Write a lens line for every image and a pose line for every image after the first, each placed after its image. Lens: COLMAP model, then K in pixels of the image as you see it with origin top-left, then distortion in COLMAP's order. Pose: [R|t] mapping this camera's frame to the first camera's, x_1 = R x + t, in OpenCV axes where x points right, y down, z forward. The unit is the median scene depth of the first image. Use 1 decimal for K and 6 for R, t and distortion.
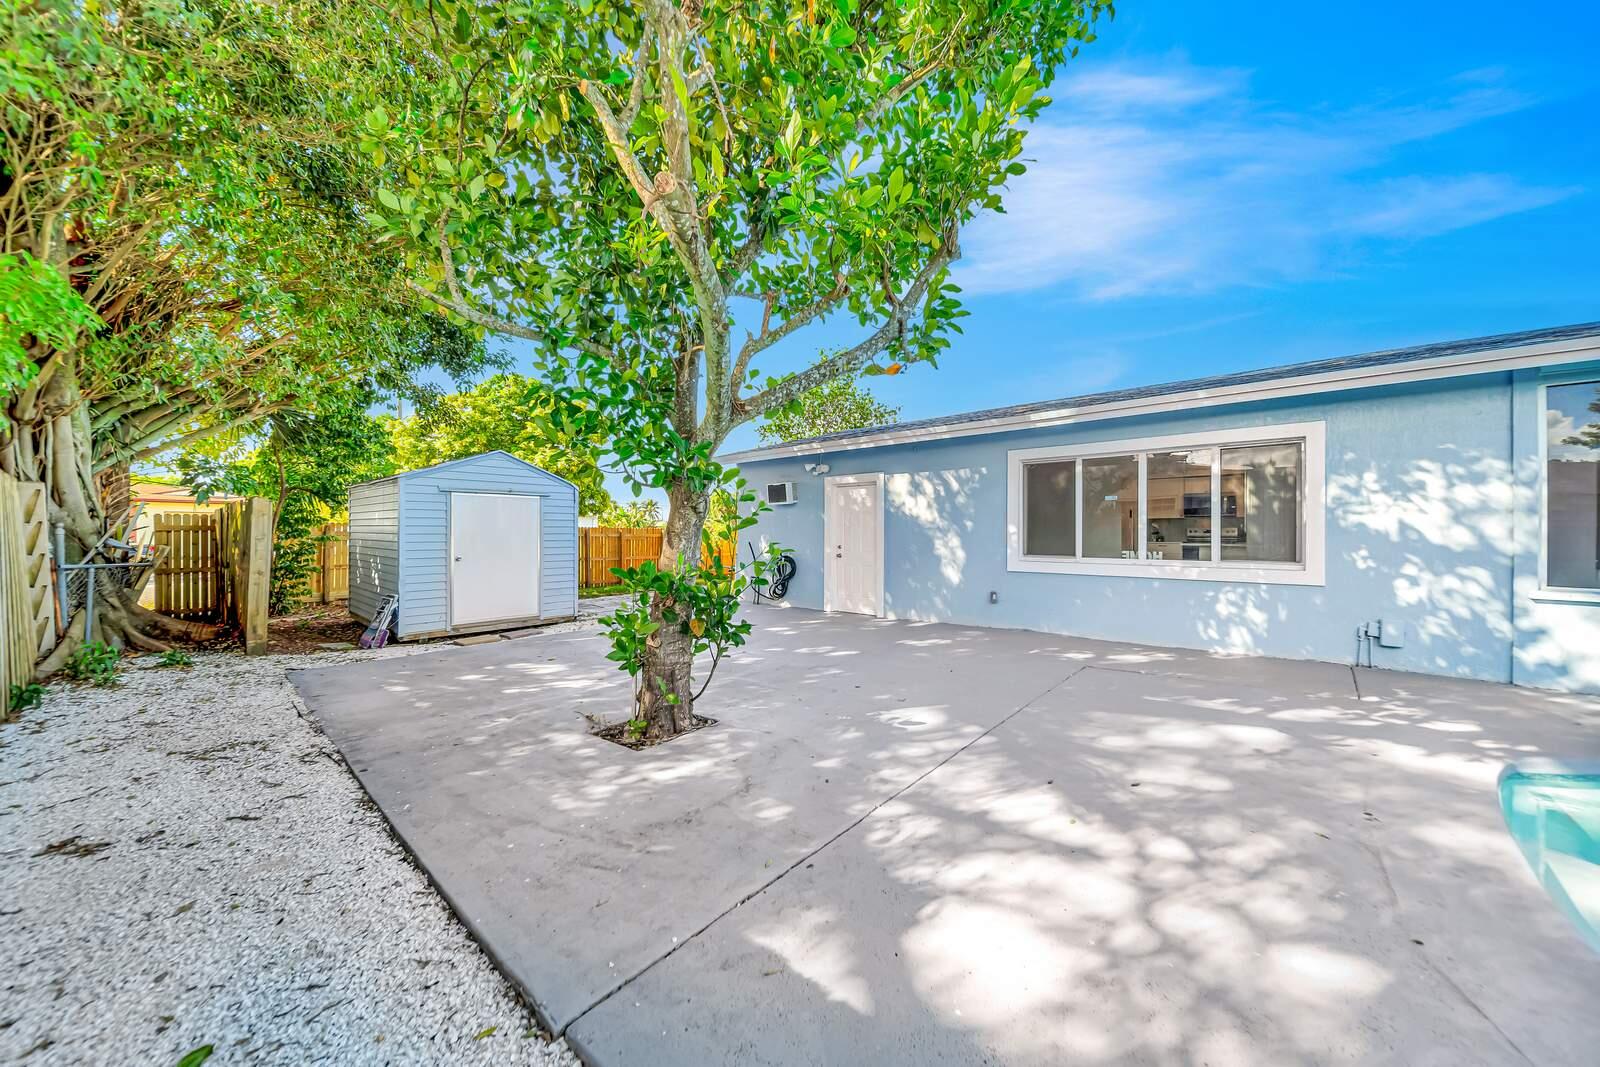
lens RADIAL K [[553.9, 0, 795.7], [0, 553.9, 531.9], [0, 0, 1]] dist [0.000136, -0.000010]
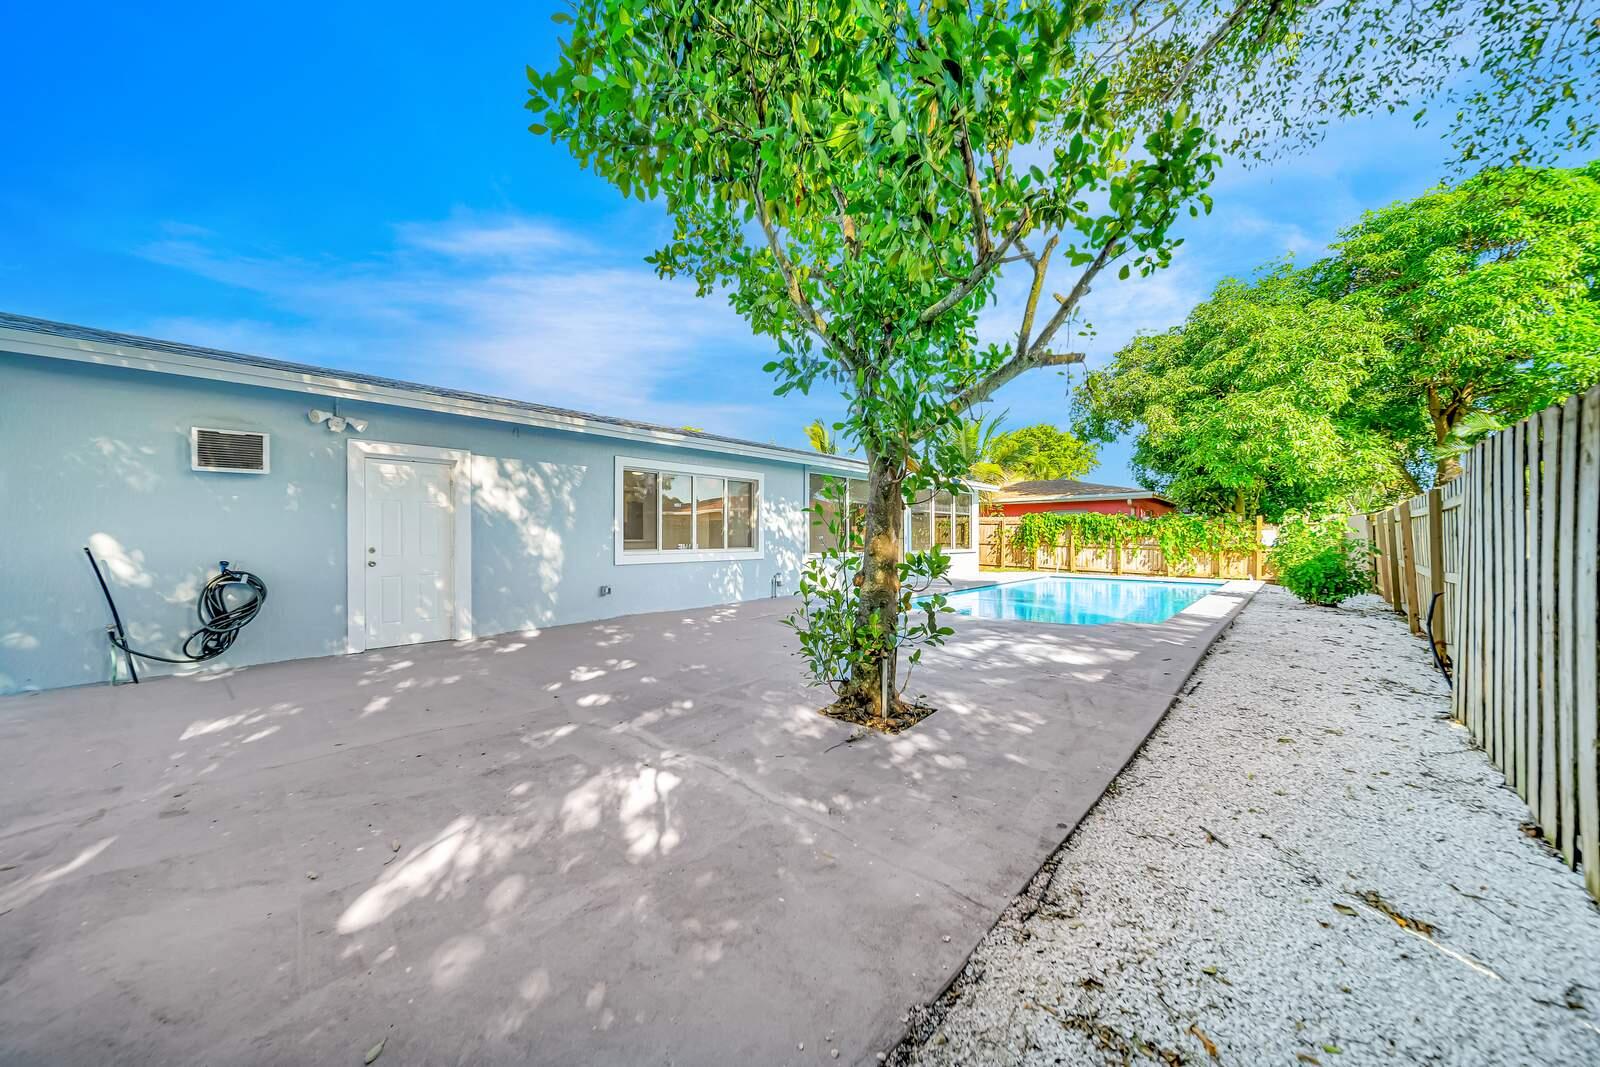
lens RADIAL K [[565.6, 0, 794.0], [0, 565.6, 533.2], [0, 0, 1]] dist [-0.001173, -0.000191]
pose [[0.010110, 0.002662, 0.999945, -0.740220], [-0.004633, 0.999986, -0.002615, 0.008155], [-0.999938, -0.004606, 0.010122, 0.640974]]
